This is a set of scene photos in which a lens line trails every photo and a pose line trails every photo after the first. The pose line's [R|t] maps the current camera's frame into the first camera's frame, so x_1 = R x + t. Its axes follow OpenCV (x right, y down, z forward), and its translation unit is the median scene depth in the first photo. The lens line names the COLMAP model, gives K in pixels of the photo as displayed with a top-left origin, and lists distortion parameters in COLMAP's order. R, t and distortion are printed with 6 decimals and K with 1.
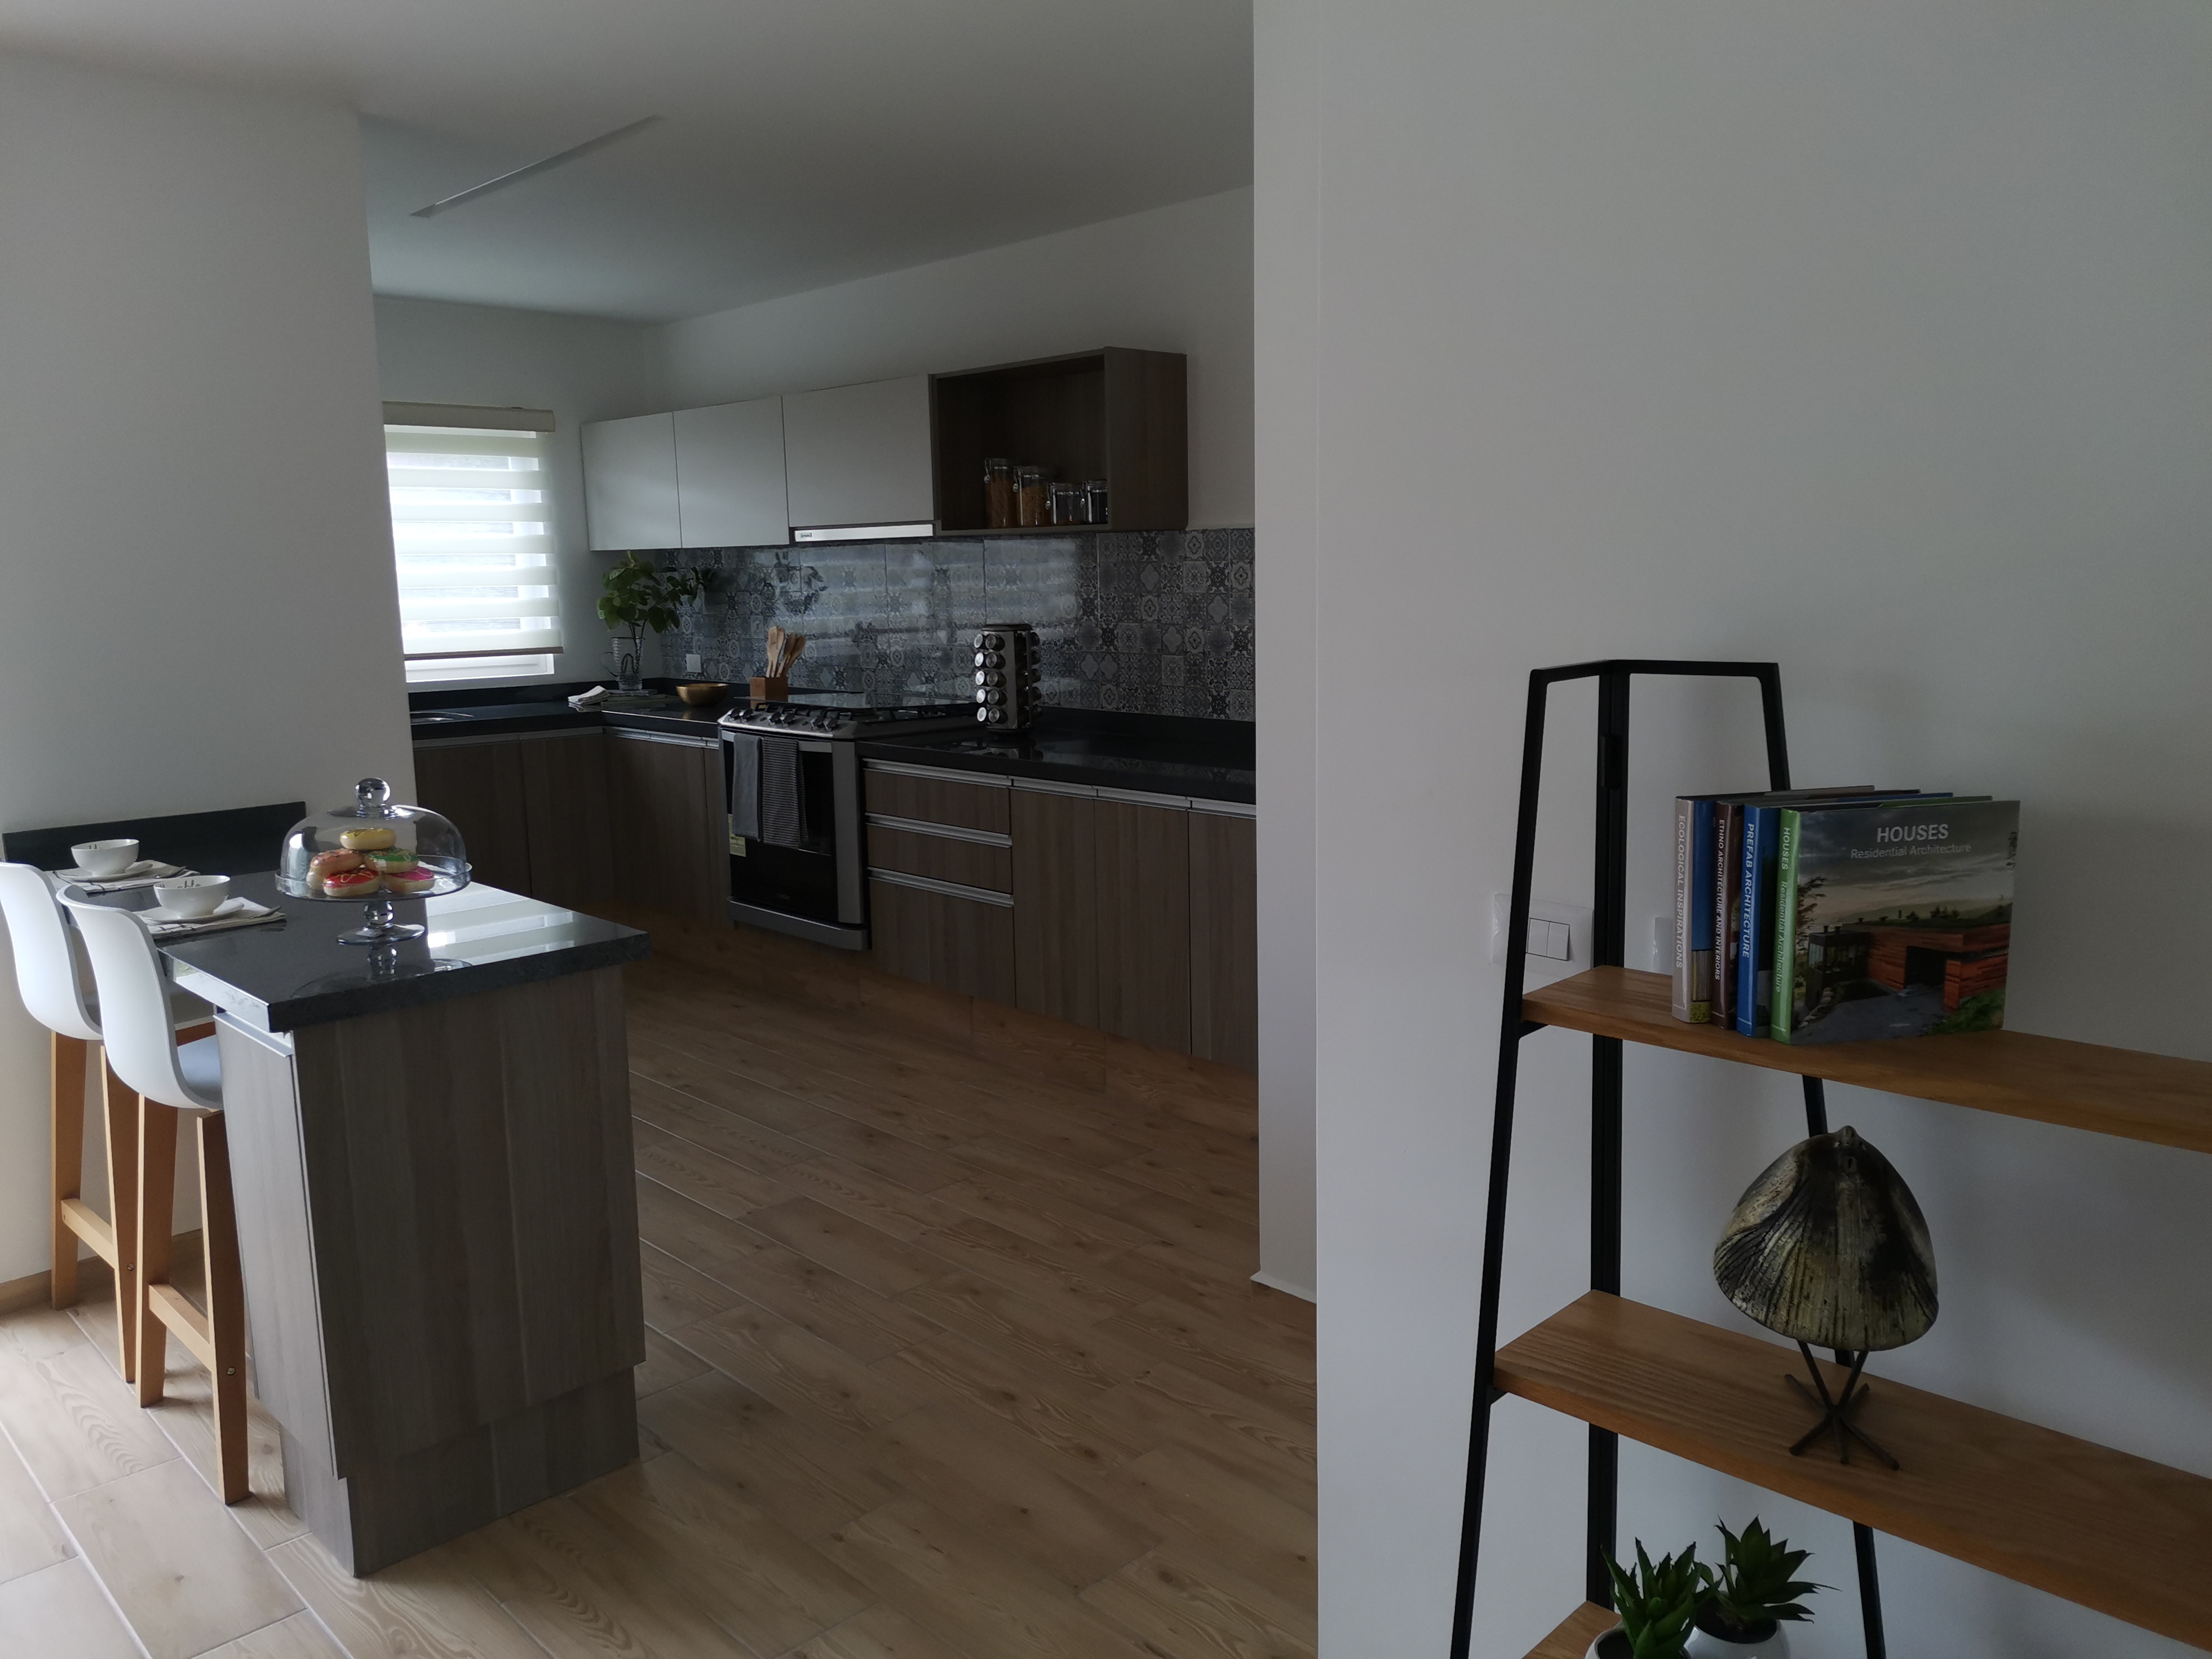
lens RADIAL K [[1656.4, 0, 1117.1], [0, 1656.4, 828.0], [0, 0, 1]] dist [0.060821, -0.042506]
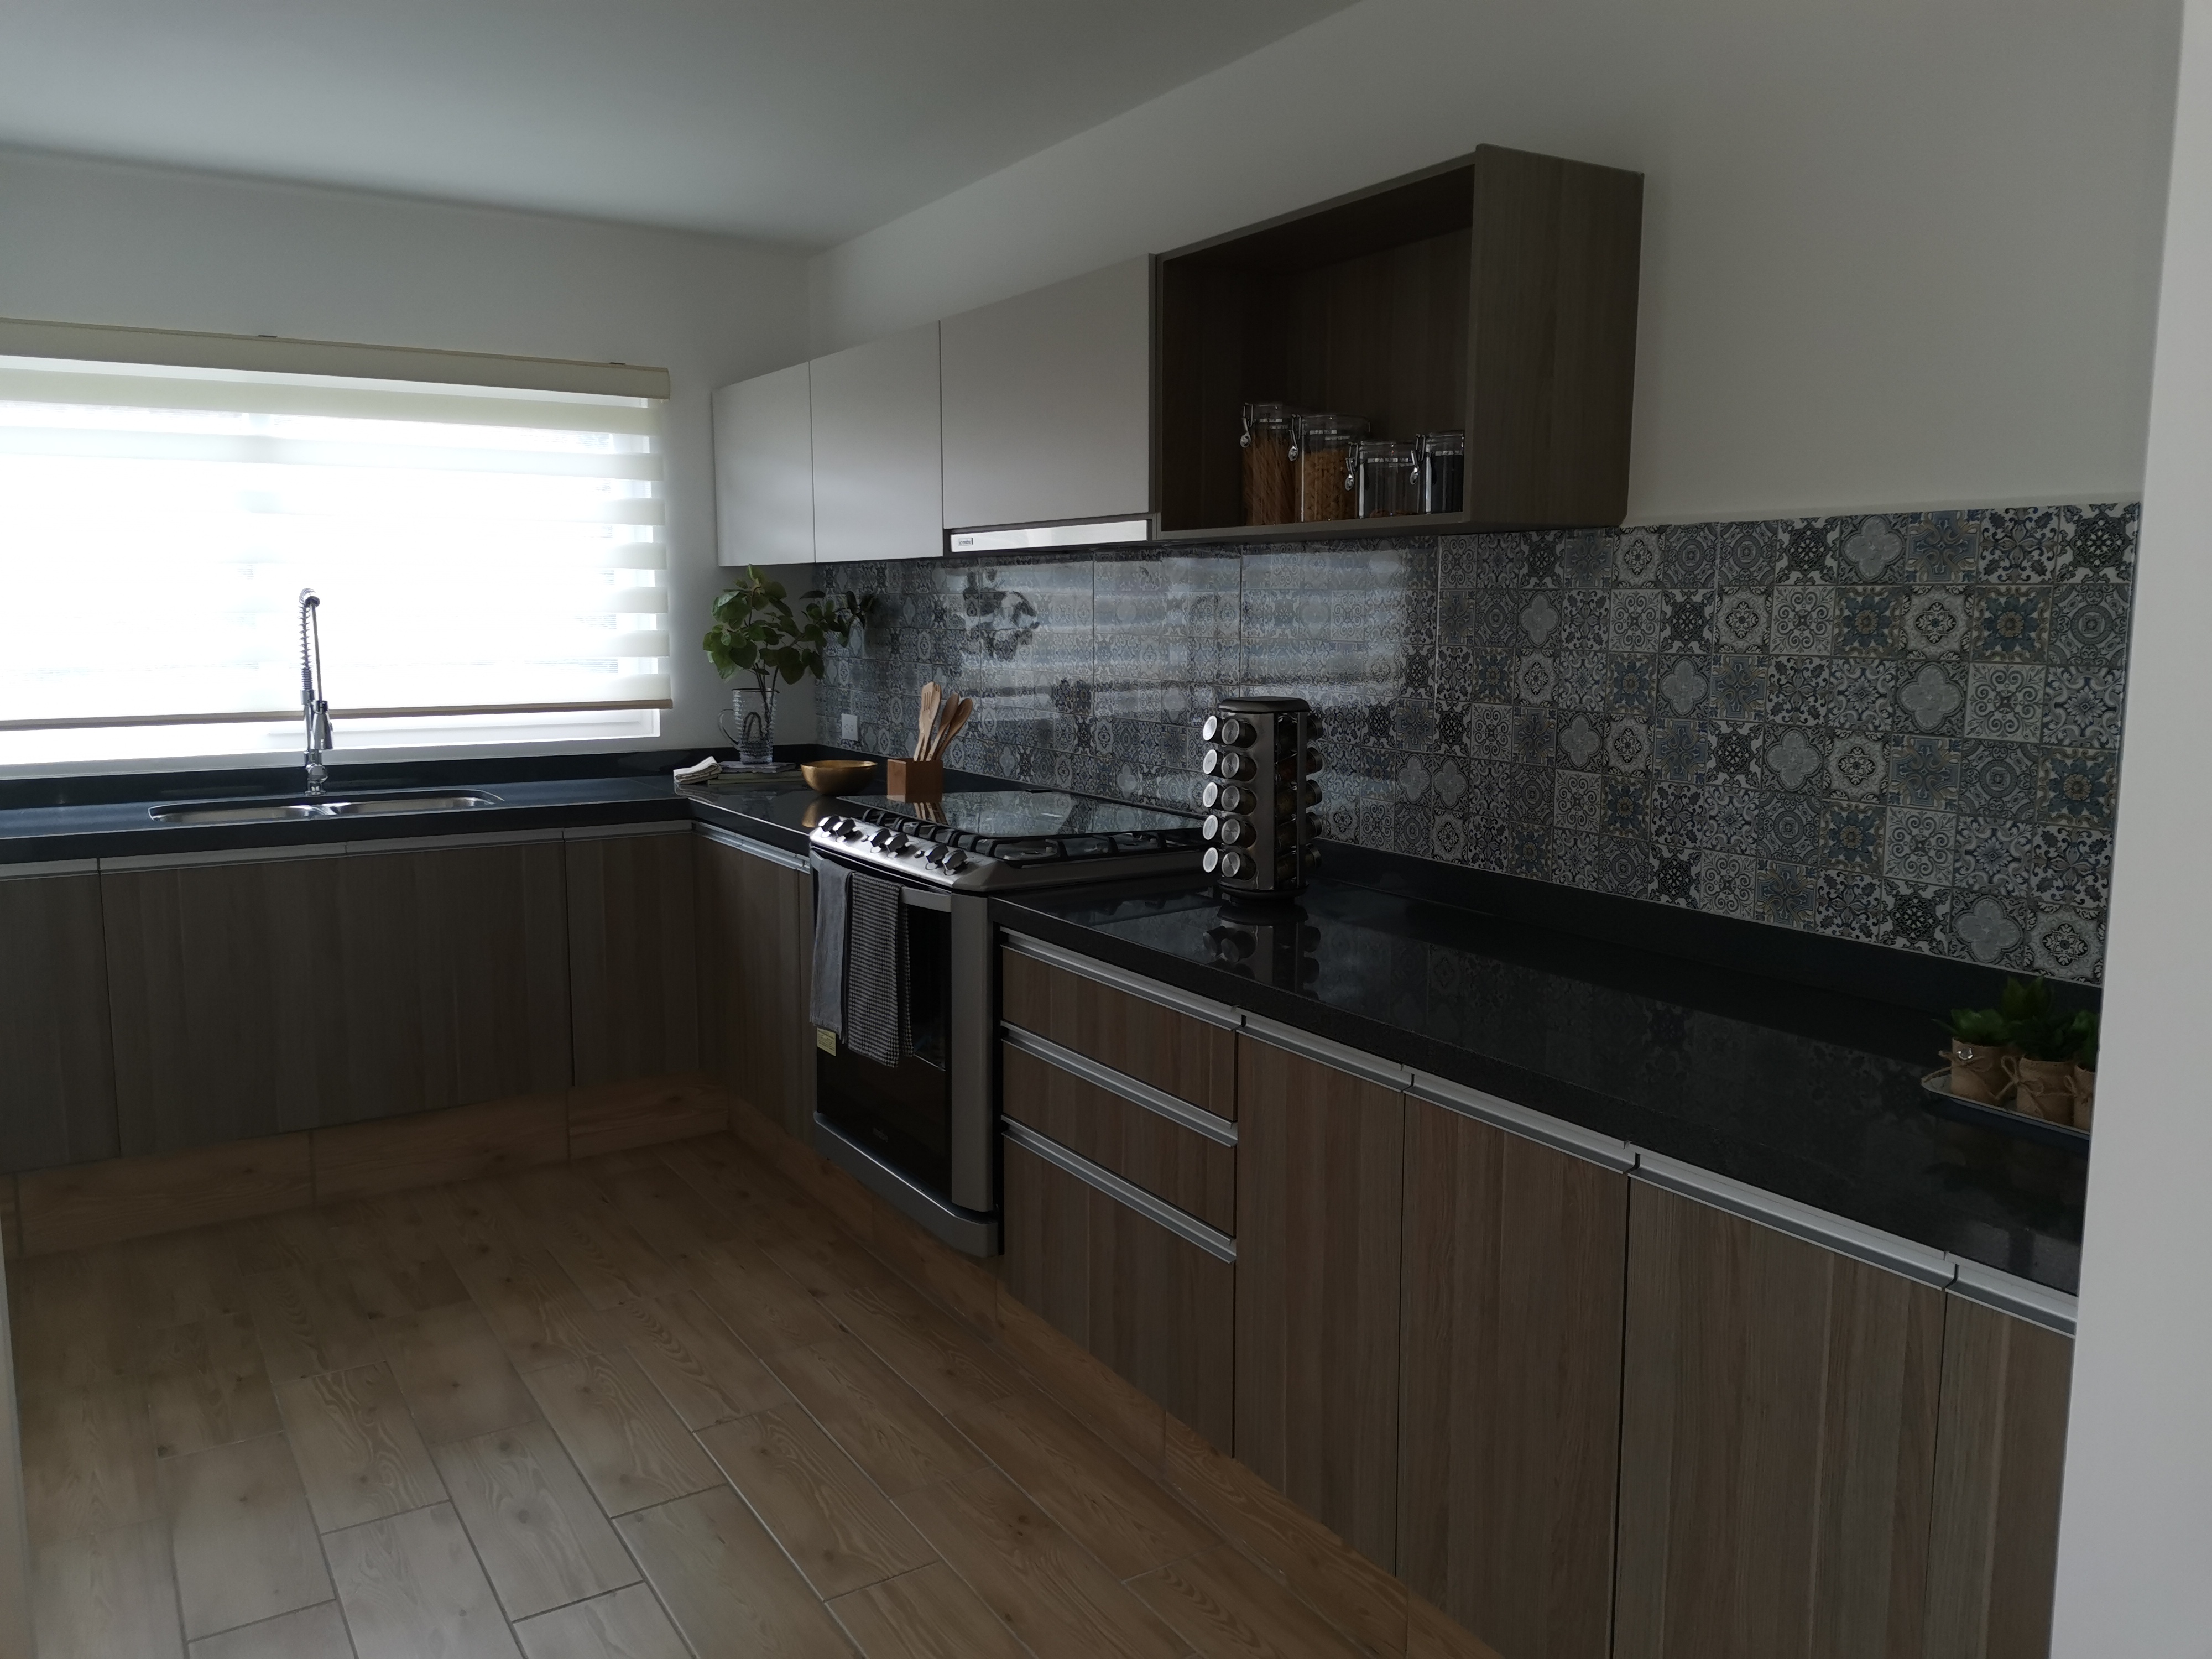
lens RADIAL K [[1656.4, 0, 1092.2], [0, 1656.4, 835.4], [0, 0, 1]] dist [0.060821, -0.042506]
pose [[0.976754, 0.047236, -0.209096, -0.004764], [-0.050310, 0.998689, -0.009406, -0.068166], [0.208377, 0.019707, 0.977850, 0.439716]]
